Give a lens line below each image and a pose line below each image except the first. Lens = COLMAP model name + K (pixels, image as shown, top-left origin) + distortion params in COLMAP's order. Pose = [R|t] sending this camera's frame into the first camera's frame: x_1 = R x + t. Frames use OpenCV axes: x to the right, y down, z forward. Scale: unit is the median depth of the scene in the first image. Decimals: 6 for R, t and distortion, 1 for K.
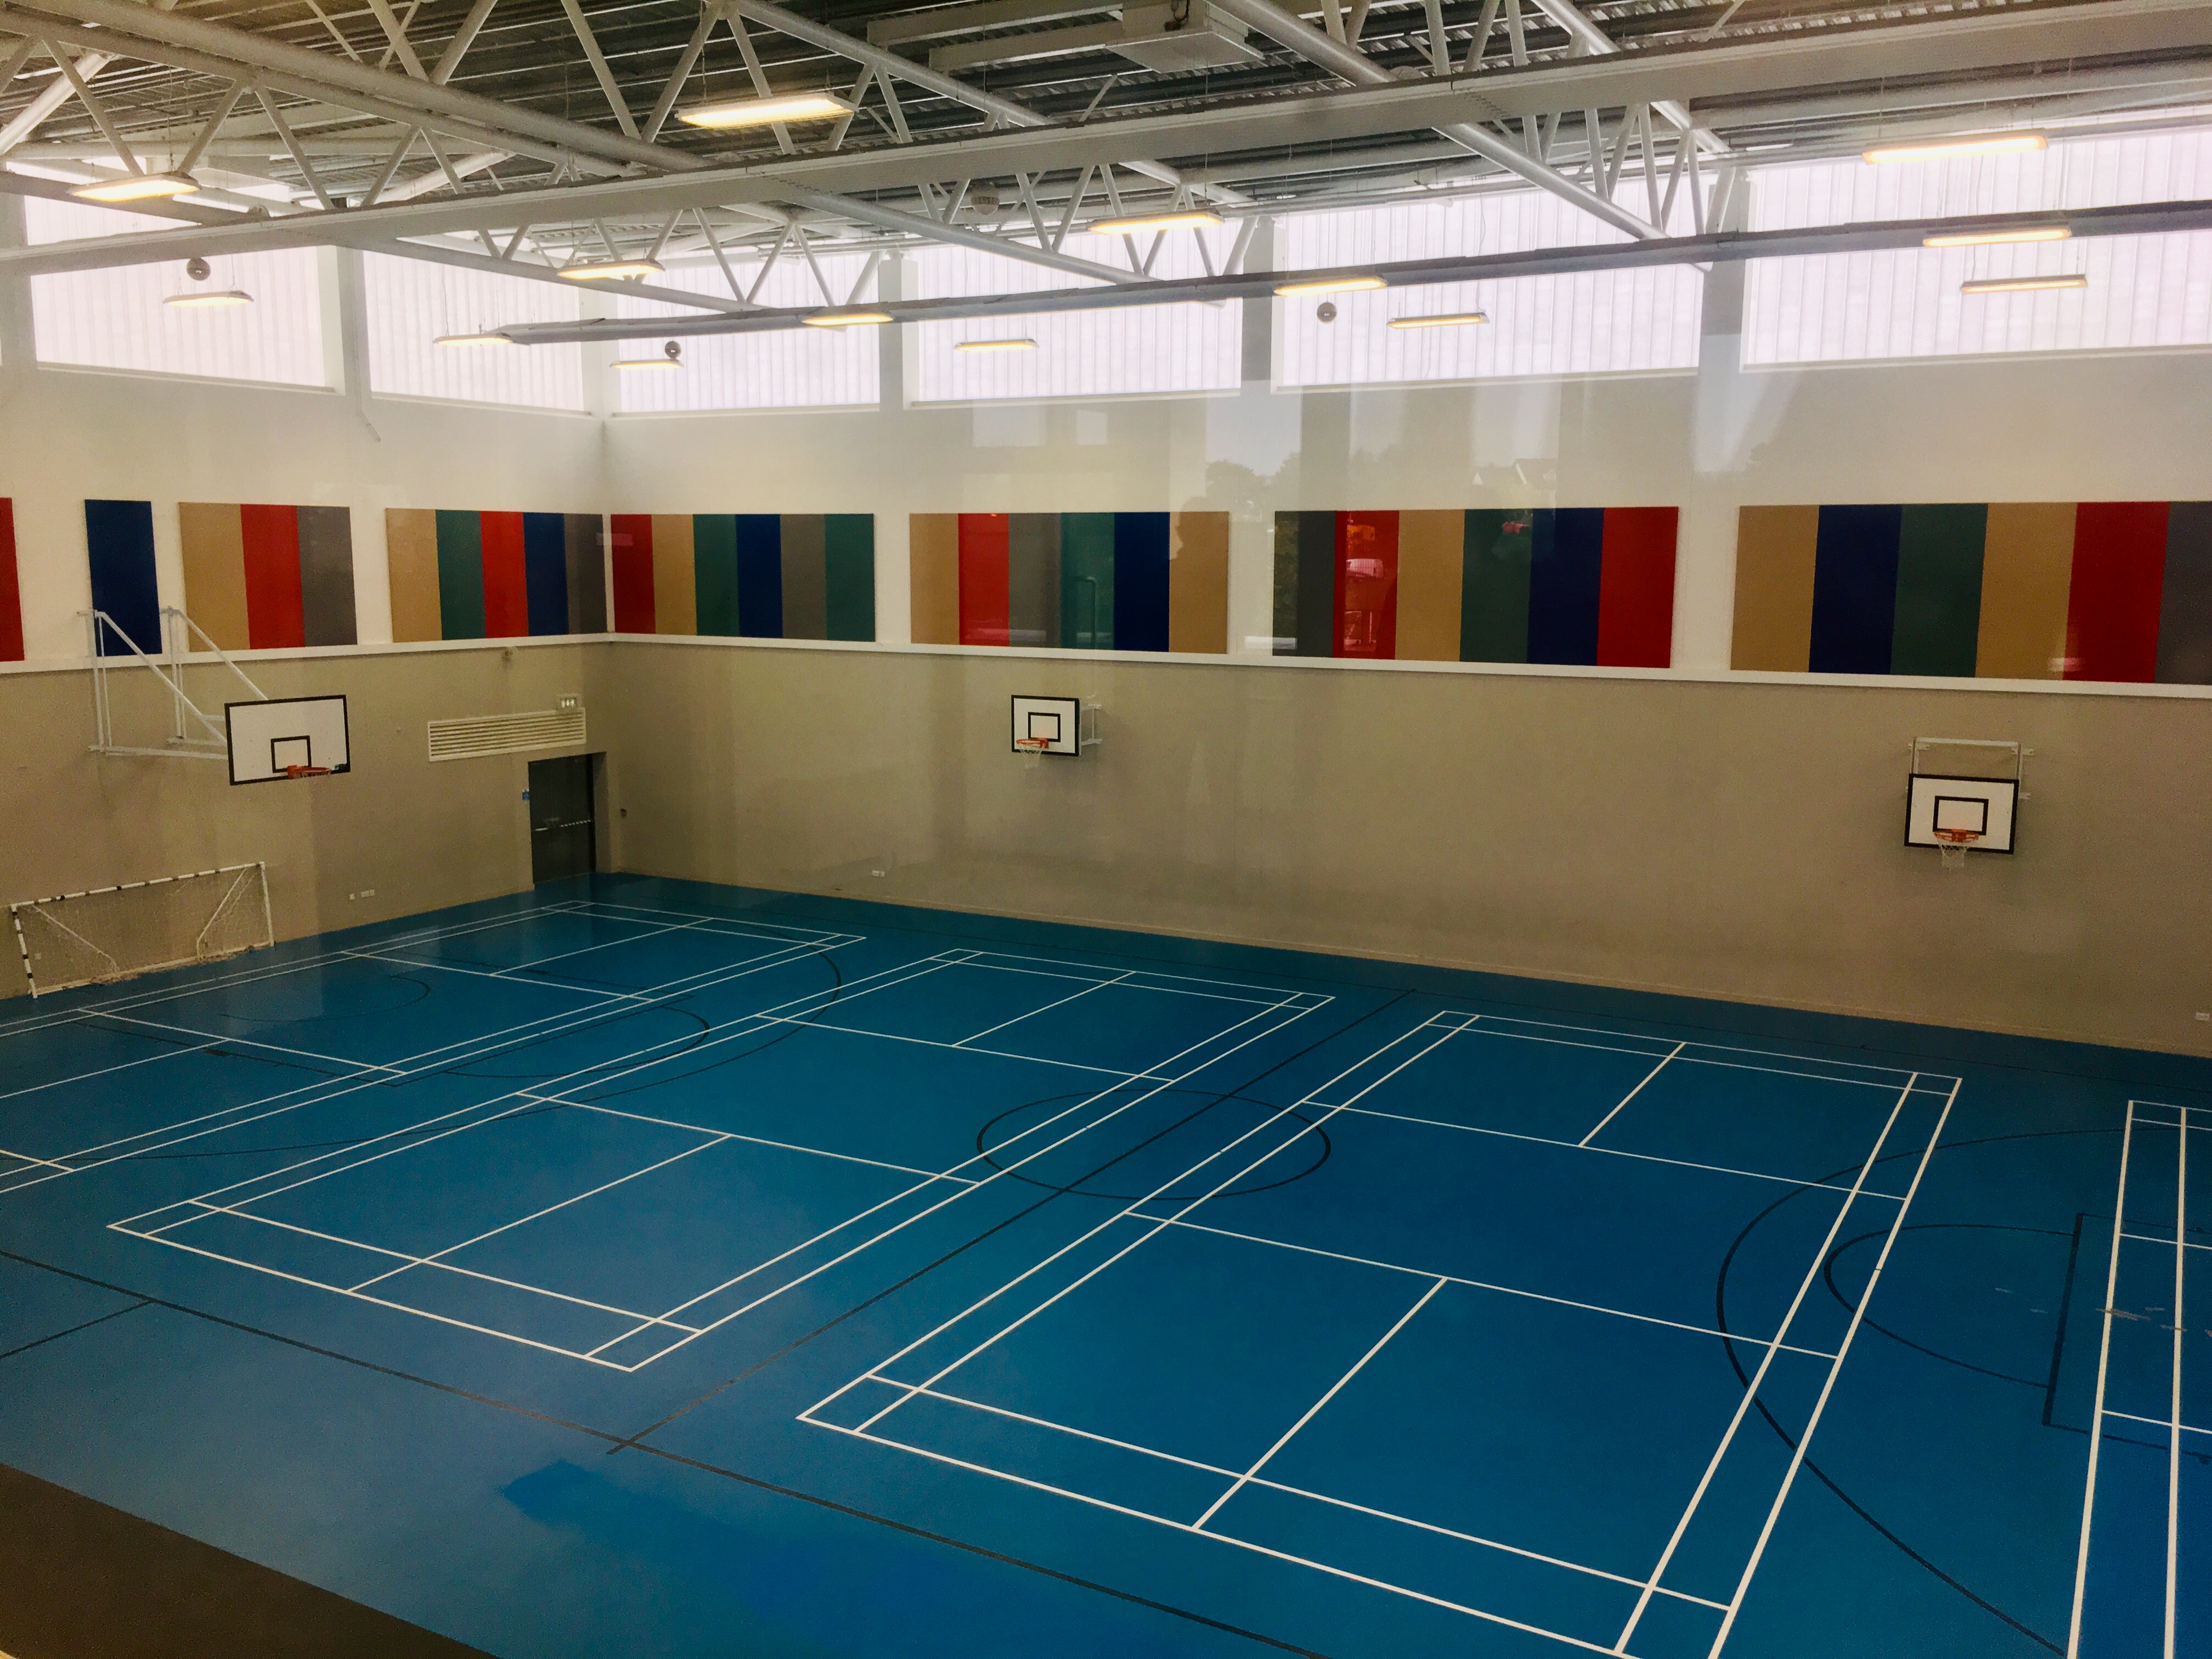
lens RADIAL K [[1884.6, 0, 1106.0], [0, 1884.6, 829.5], [0, 0, 1]] dist [0.080532, -0.111269]
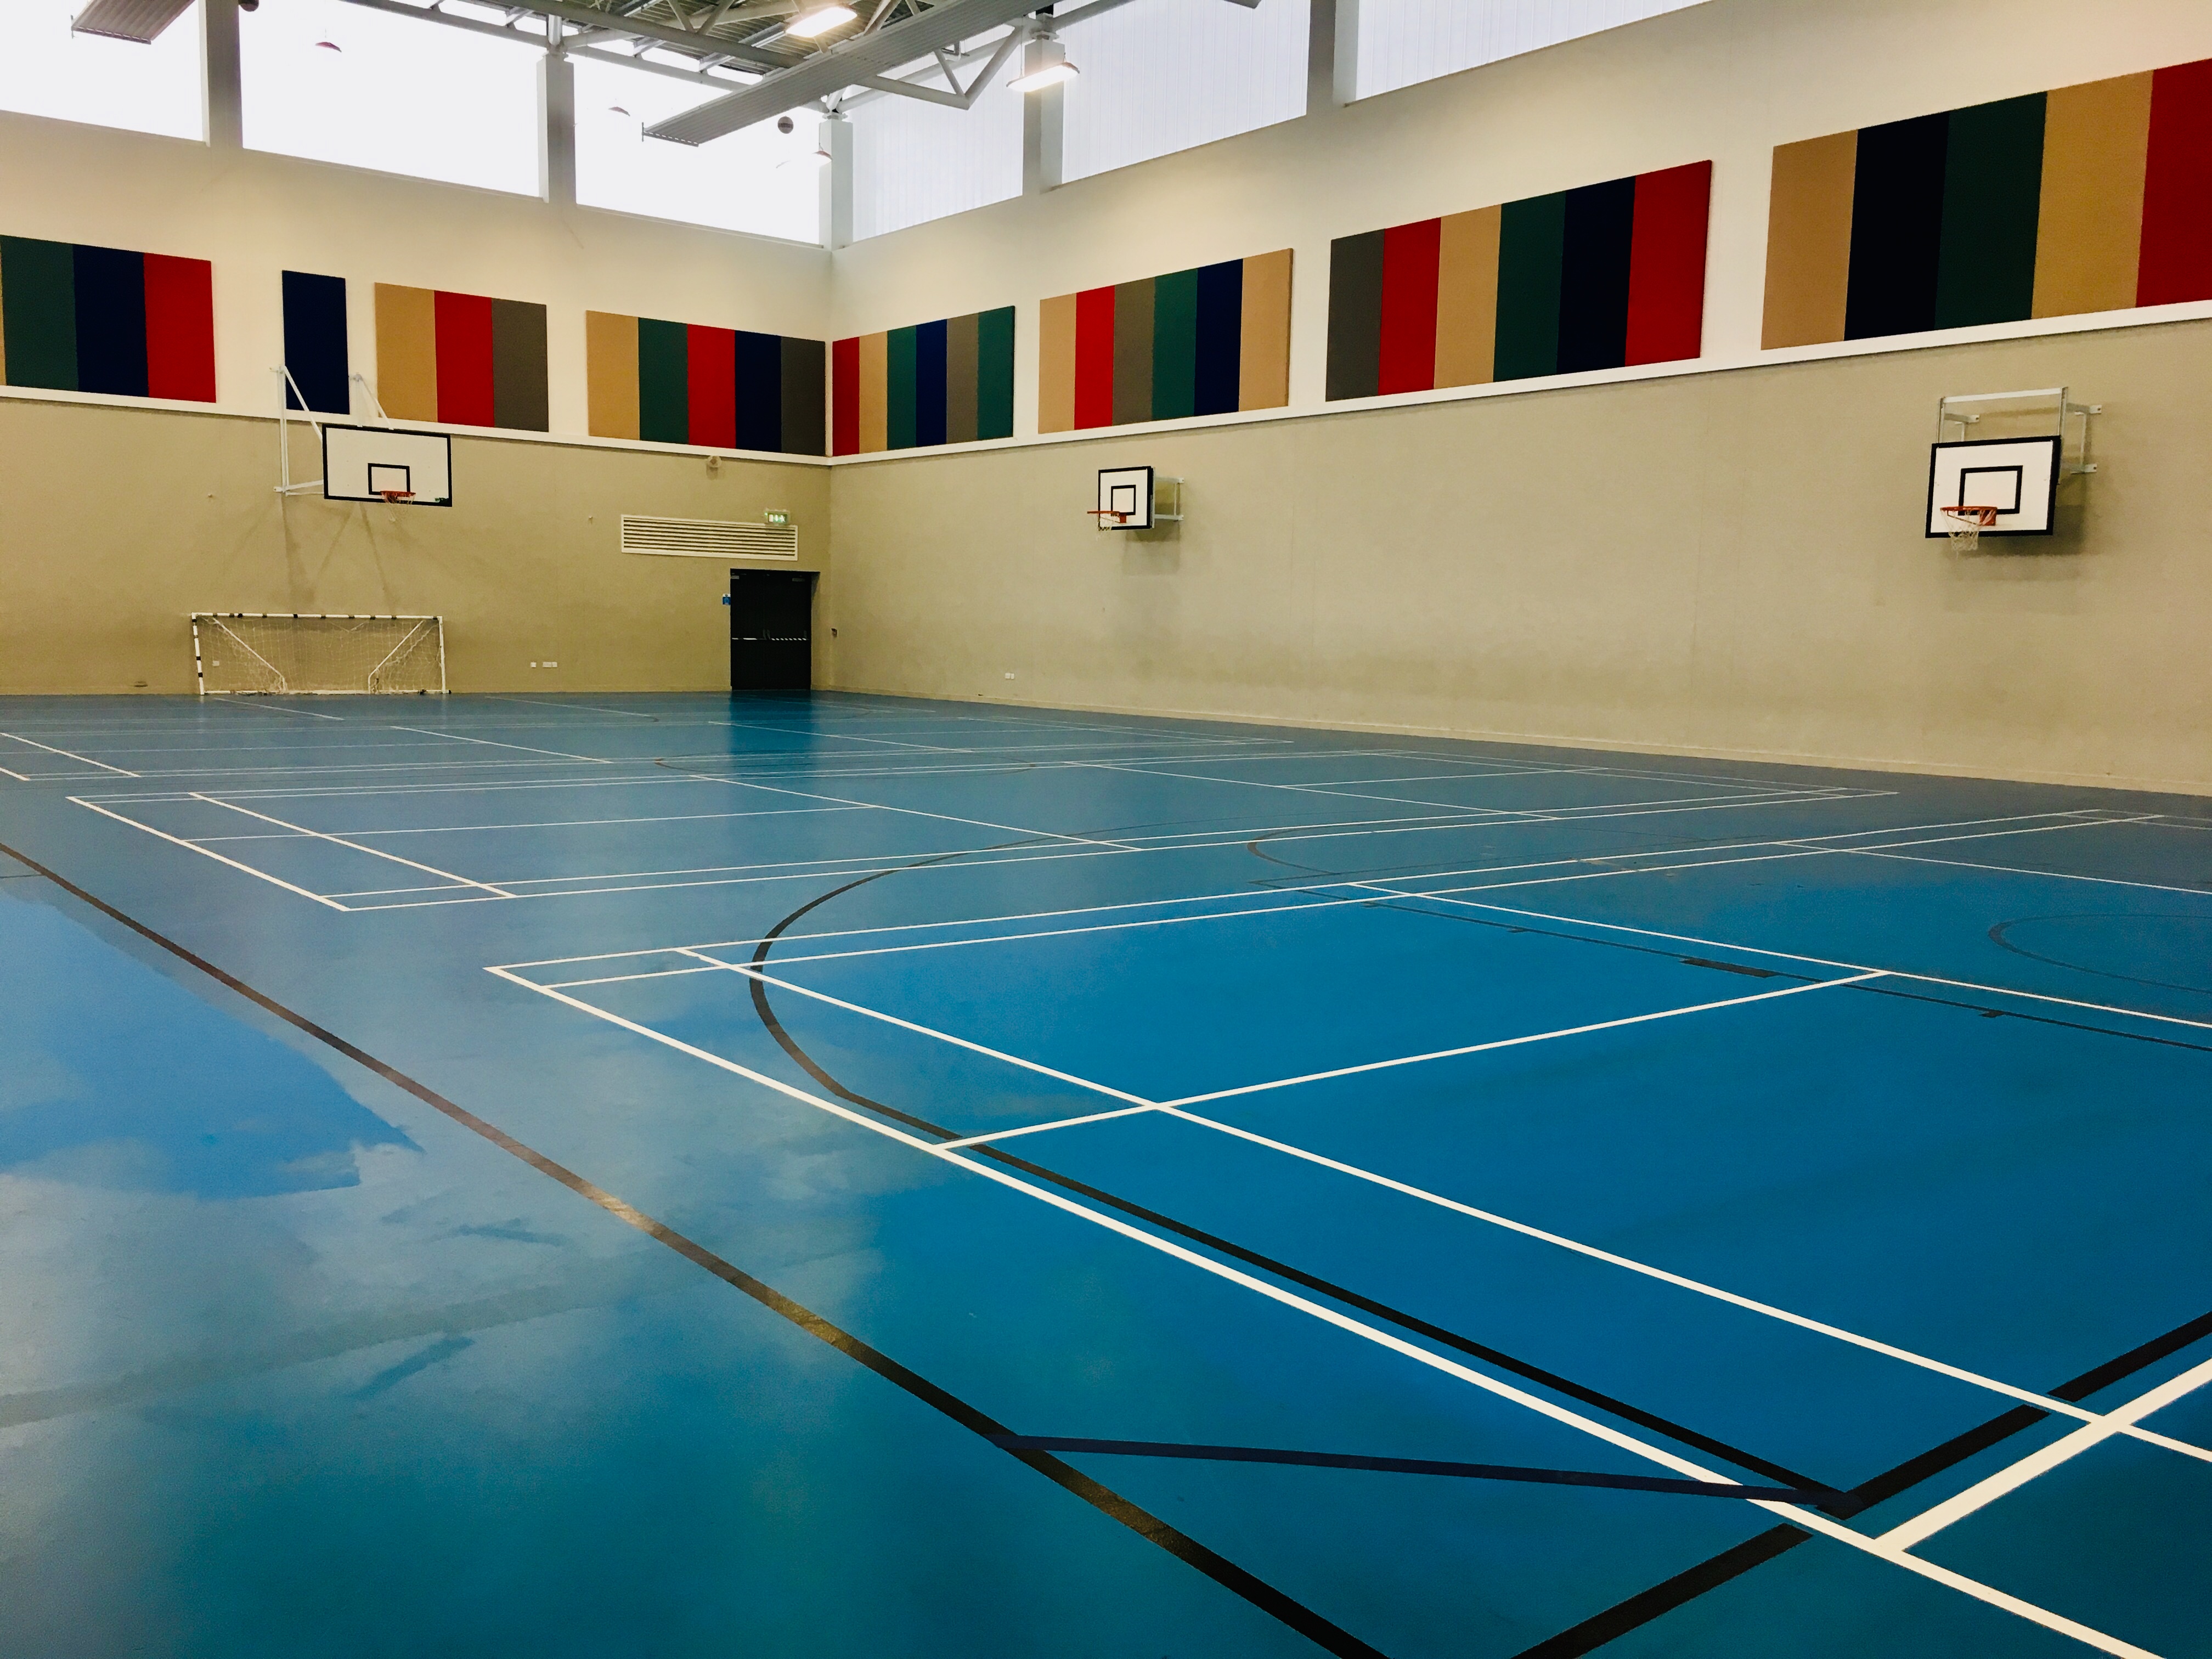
lens RADIAL K [[1884.6, 0, 1106.0], [0, 1884.6, 829.5], [0, 0, 1]] dist [0.080532, -0.111269]
pose [[0.925324, 0.055658, -0.375071, 0.331265], [-0.073136, 0.996792, -0.032515, 0.145222], [0.372058, 0.057518, 0.926426, 0.122952]]
